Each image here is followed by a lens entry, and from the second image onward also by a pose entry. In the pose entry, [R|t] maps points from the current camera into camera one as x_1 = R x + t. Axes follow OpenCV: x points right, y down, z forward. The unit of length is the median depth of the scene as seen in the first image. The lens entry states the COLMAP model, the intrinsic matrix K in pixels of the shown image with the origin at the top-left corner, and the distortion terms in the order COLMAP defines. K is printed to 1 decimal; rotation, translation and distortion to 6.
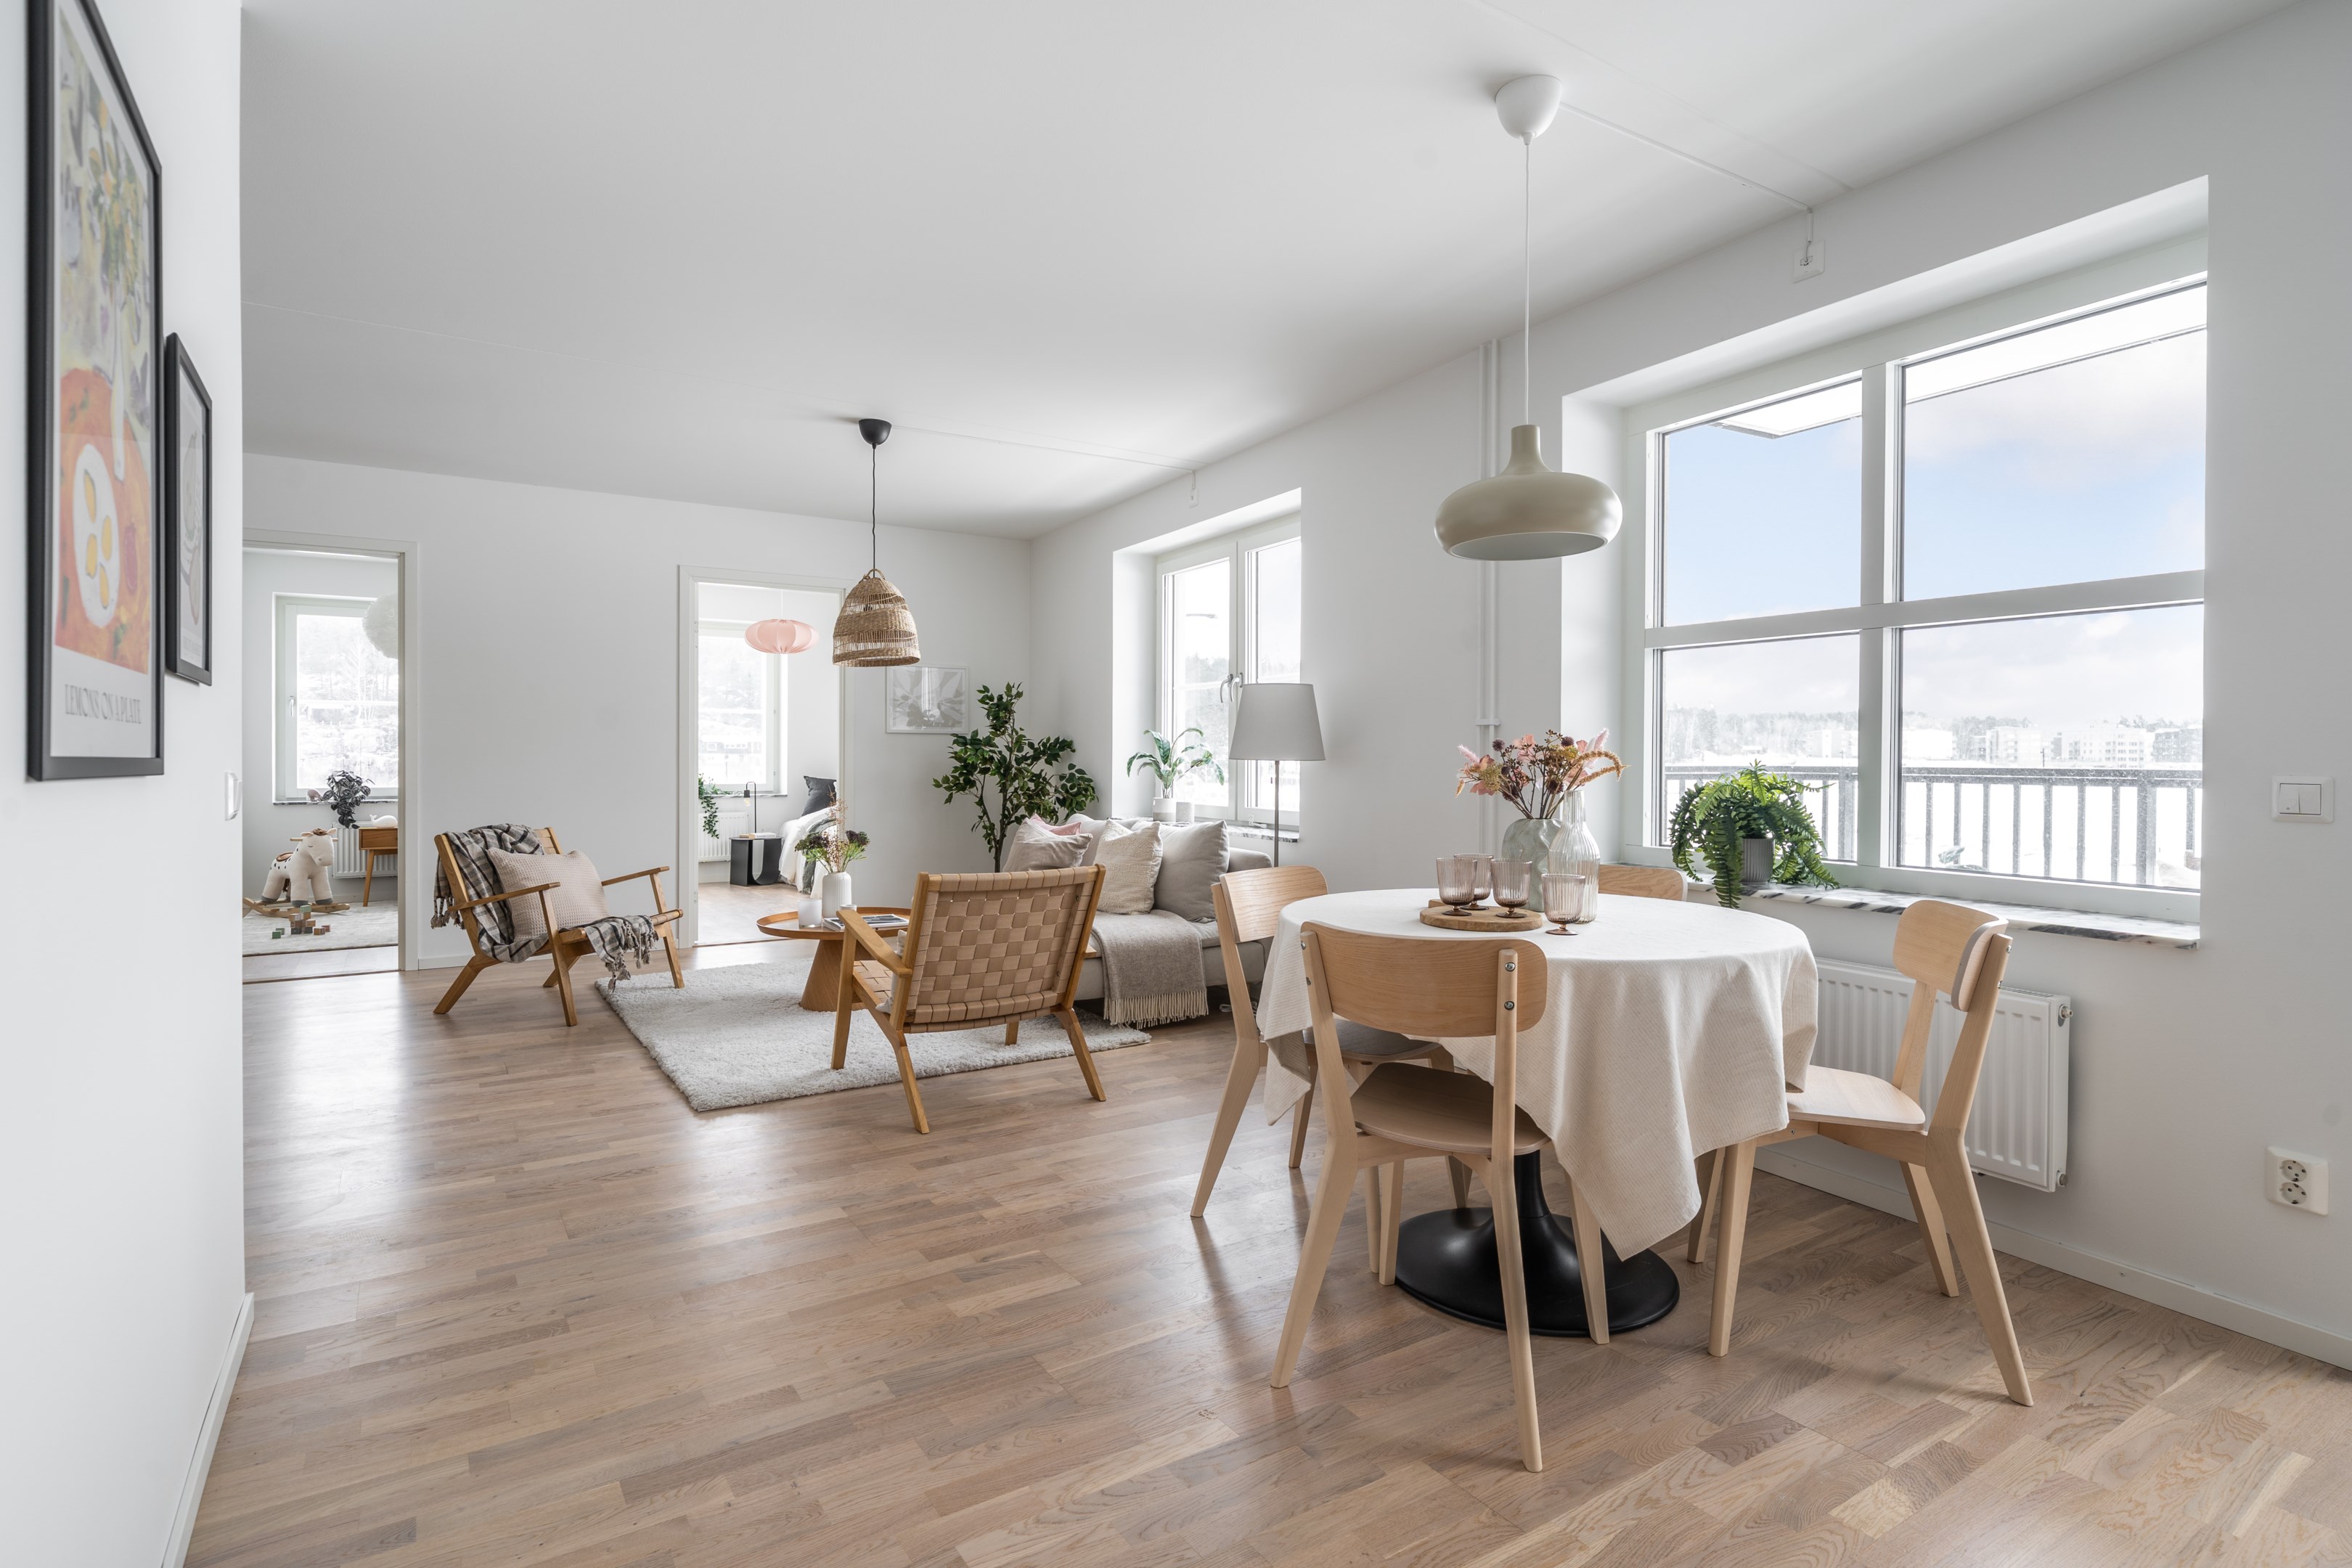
lens RADIAL K [[1142.6, 0, 1171.6], [0, 1142.6, 767.4], [0, 0, 1]] dist [0.001389, 0.000725]
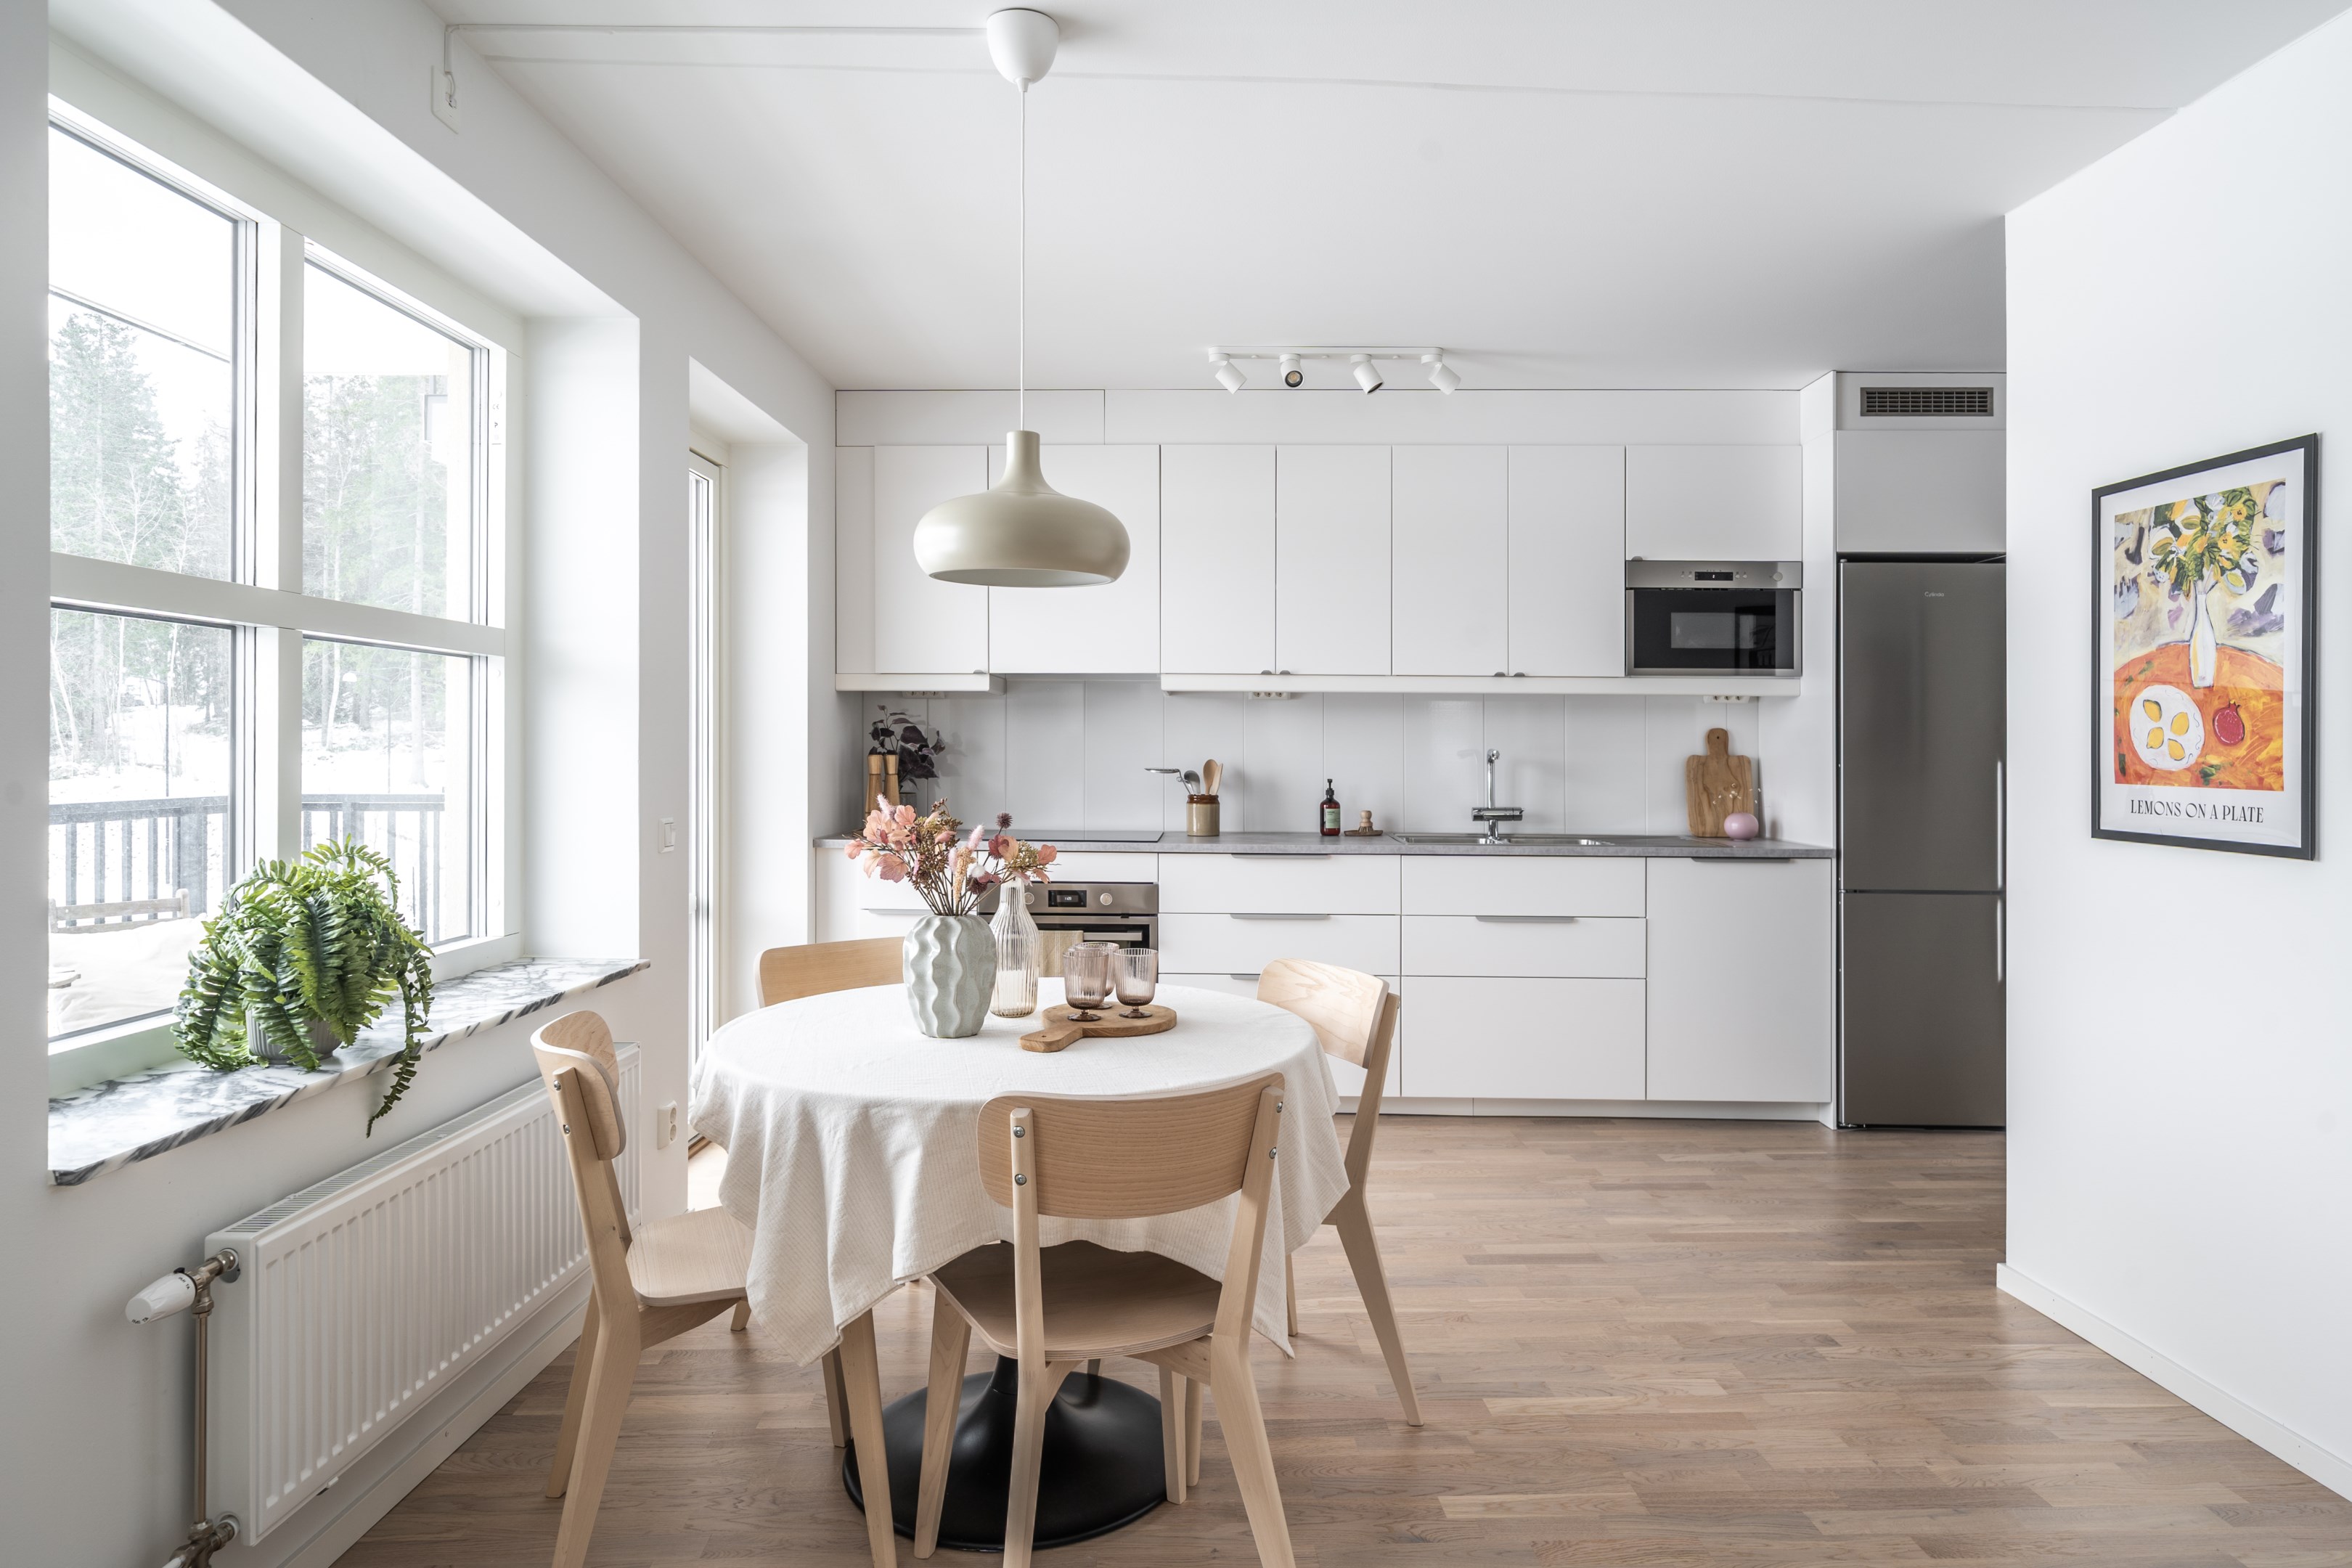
lens RADIAL K [[1369.1, 0, 1186.2], [0, 1369.1, 731.7], [0, 0, 1]] dist [-0.001335, 0.001021]
pose [[-0.857630, -0.011207, 0.514145, -0.232749], [-0.009967, 0.999937, 0.005171, -0.065700], [-0.514171, -0.000690, -0.857687, 1.374256]]
